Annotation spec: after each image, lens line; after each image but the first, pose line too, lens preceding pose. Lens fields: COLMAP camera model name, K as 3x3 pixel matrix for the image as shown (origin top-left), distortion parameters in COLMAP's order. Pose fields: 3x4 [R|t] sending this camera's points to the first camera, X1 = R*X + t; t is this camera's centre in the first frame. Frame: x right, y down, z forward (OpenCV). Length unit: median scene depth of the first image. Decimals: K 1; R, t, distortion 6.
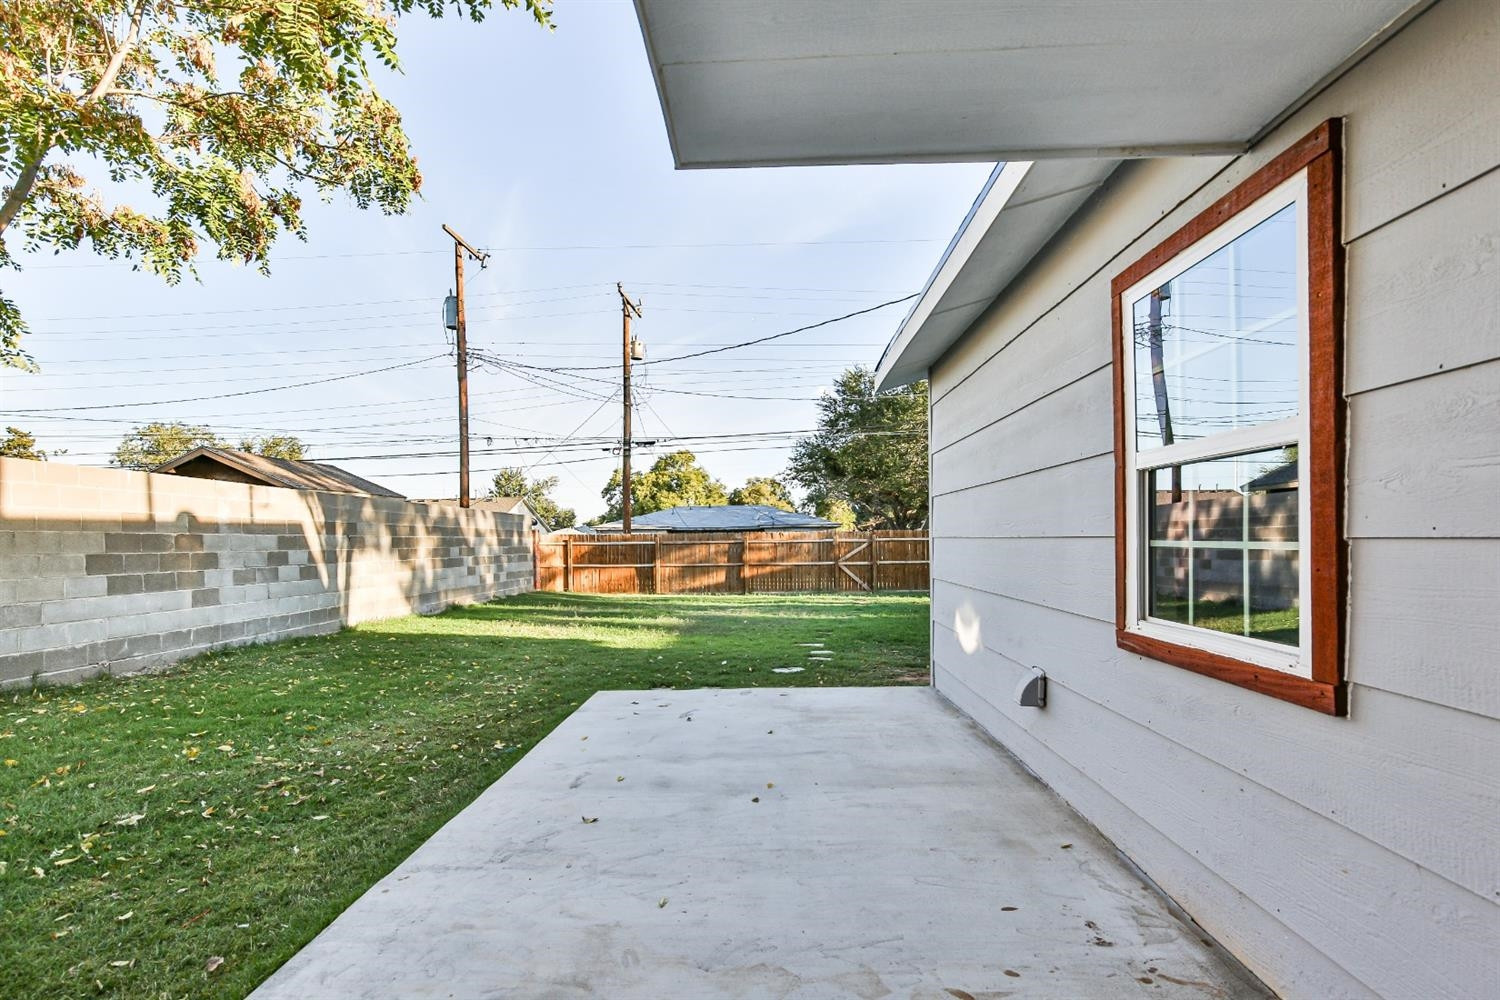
lens RADIAL K [[709.8, 0, 728.0], [0, 709.8, 549.5], [0, 0, 1]] dist [0.008361, 0.000008]
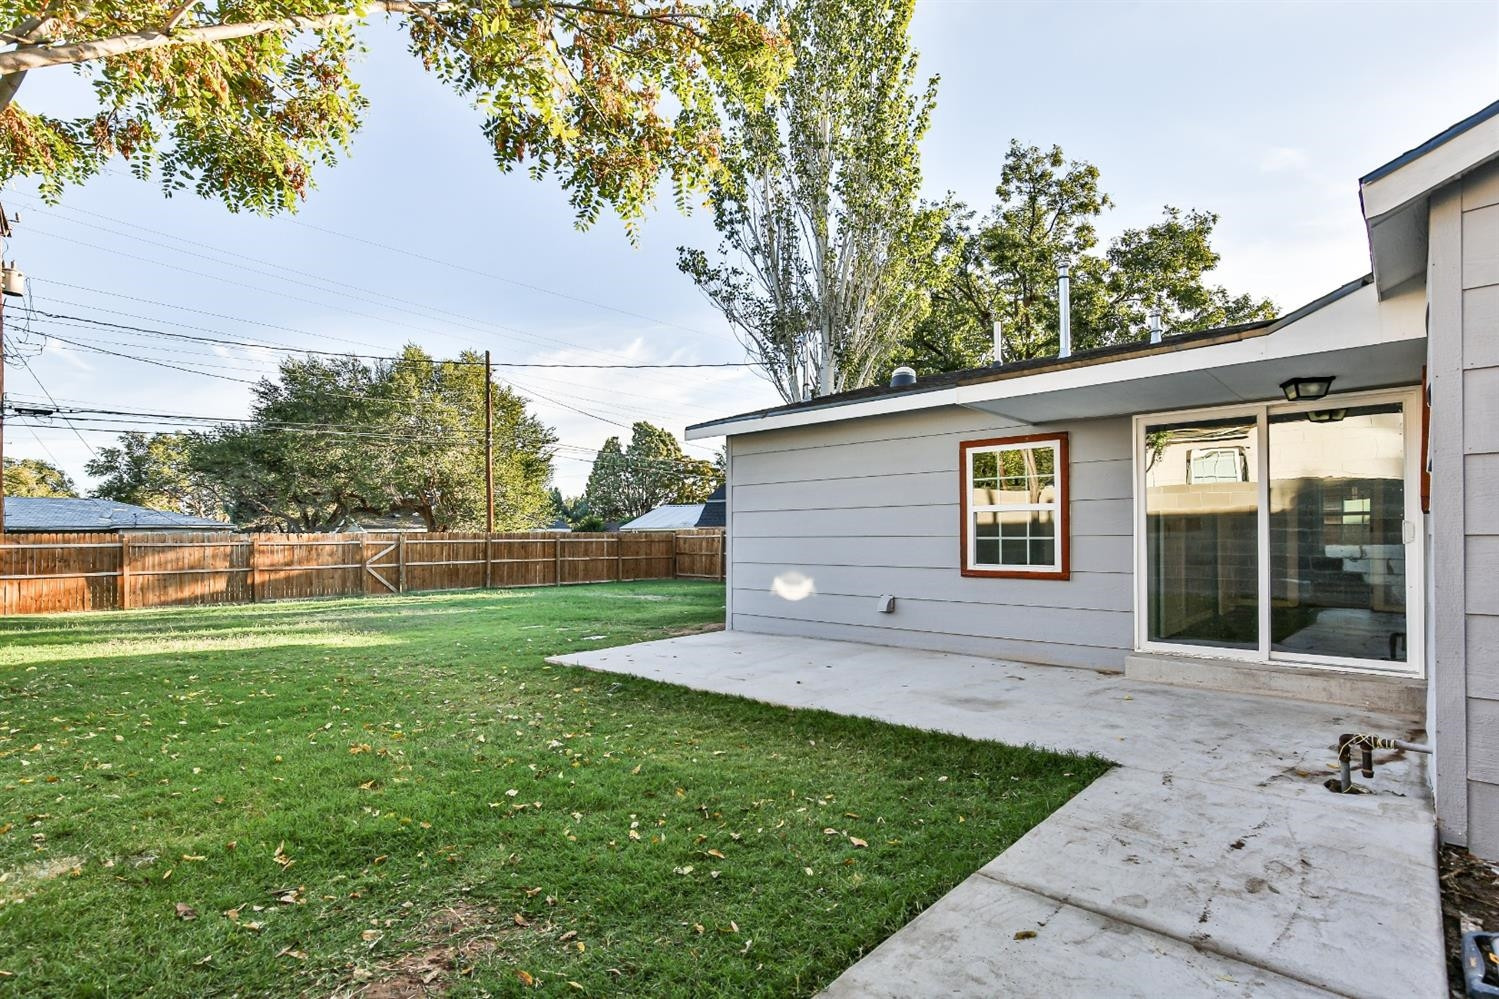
lens RADIAL K [[709.3, 0, 702.4], [0, 709.3, 539.2], [0, 0, 1]] dist [0.008361, 0.000008]
pose [[0.687104, 0.008146, 0.726513, -0.236014], [0.007539, 0.999803, -0.018340, 0.004150], [-0.726520, 0.018079, 0.686908, -0.016594]]
